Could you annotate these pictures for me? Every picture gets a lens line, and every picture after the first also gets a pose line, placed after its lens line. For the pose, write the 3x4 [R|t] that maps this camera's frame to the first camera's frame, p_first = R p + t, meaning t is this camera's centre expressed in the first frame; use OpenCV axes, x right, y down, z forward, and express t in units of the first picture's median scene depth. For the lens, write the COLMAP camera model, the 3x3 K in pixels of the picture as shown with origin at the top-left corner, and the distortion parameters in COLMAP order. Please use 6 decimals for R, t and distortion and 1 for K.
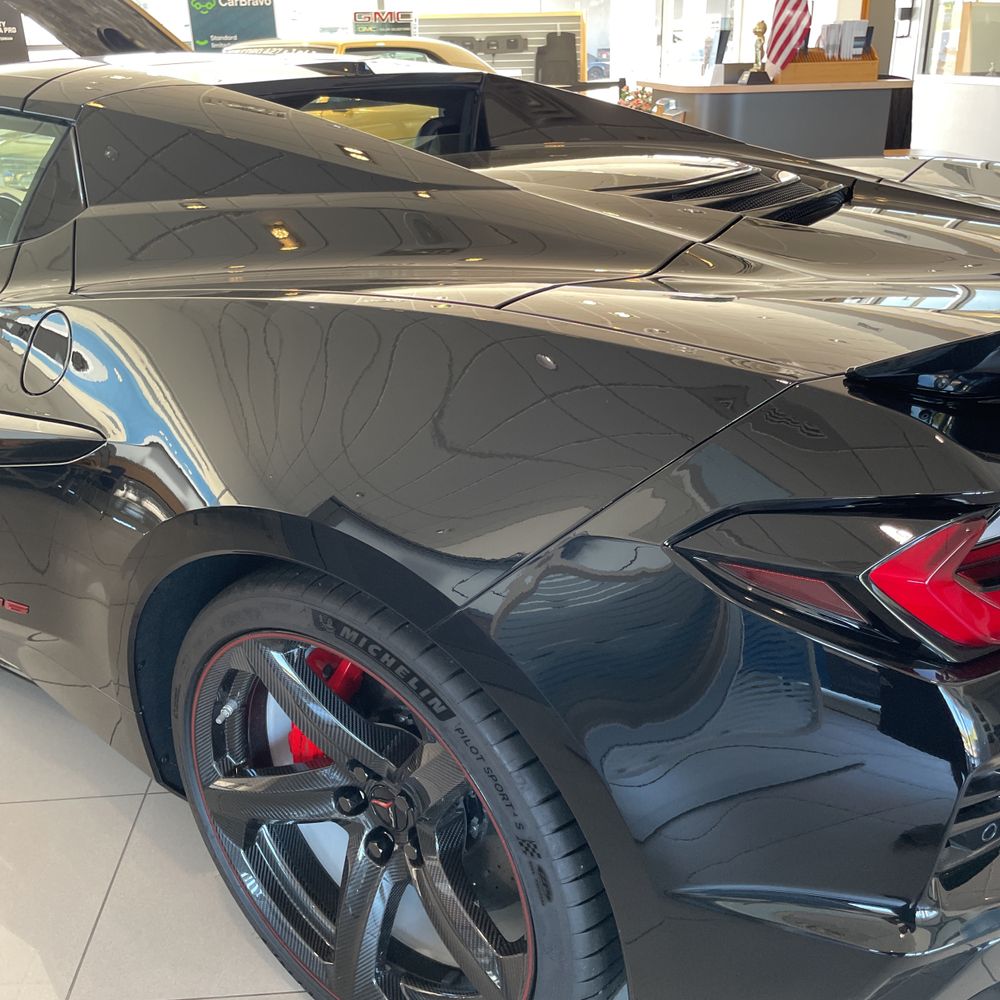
lens RADIAL K [[1015.0, 0, 500.1], [0, 1015.0, 482.9], [0, 0, 1]] dist [0.099786, -0.142459]
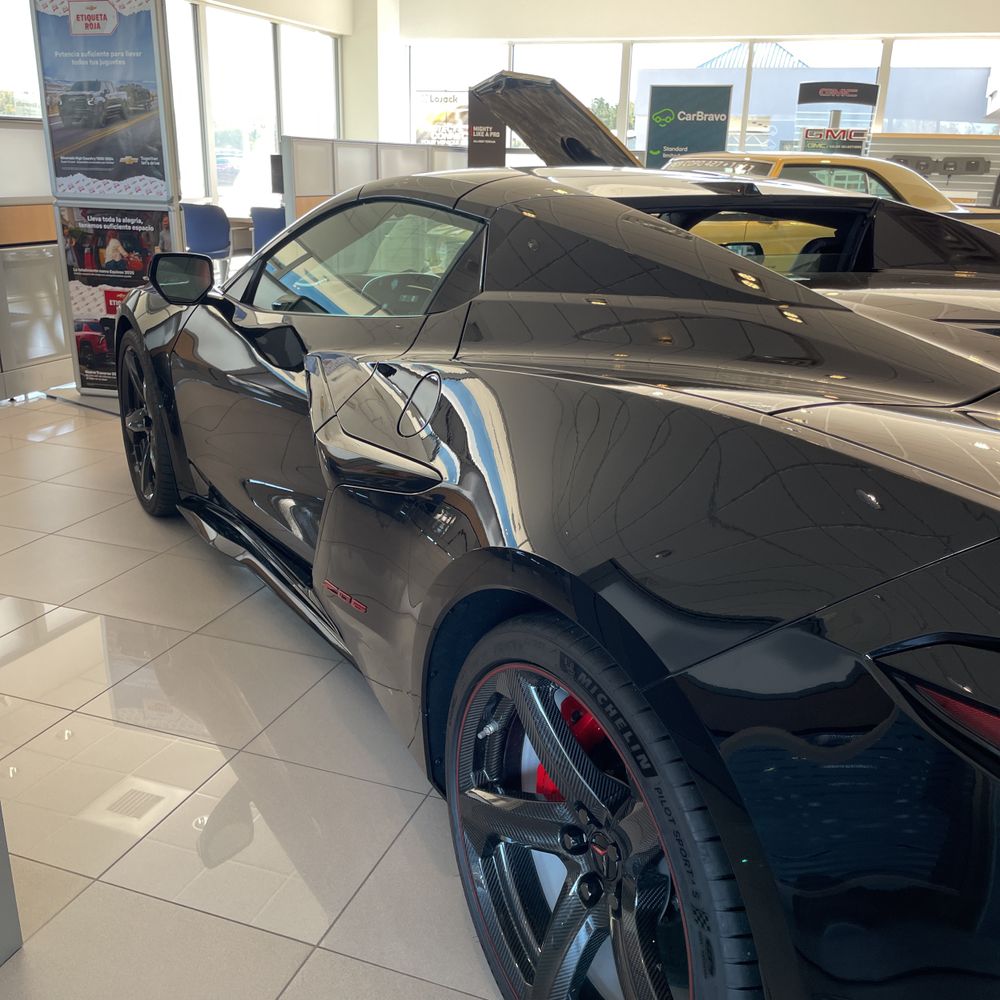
lens RADIAL K [[1020.9, 0, 500.0], [0, 1020.9, 500.0], [0, 0, 1]] dist [0.098258, -0.127215]
pose [[0.912903, 0.173511, -0.369463, 0.124800], [-0.201966, 0.978597, -0.039458, 0.014819], [0.354709, 0.110641, 0.928407, -0.086584]]
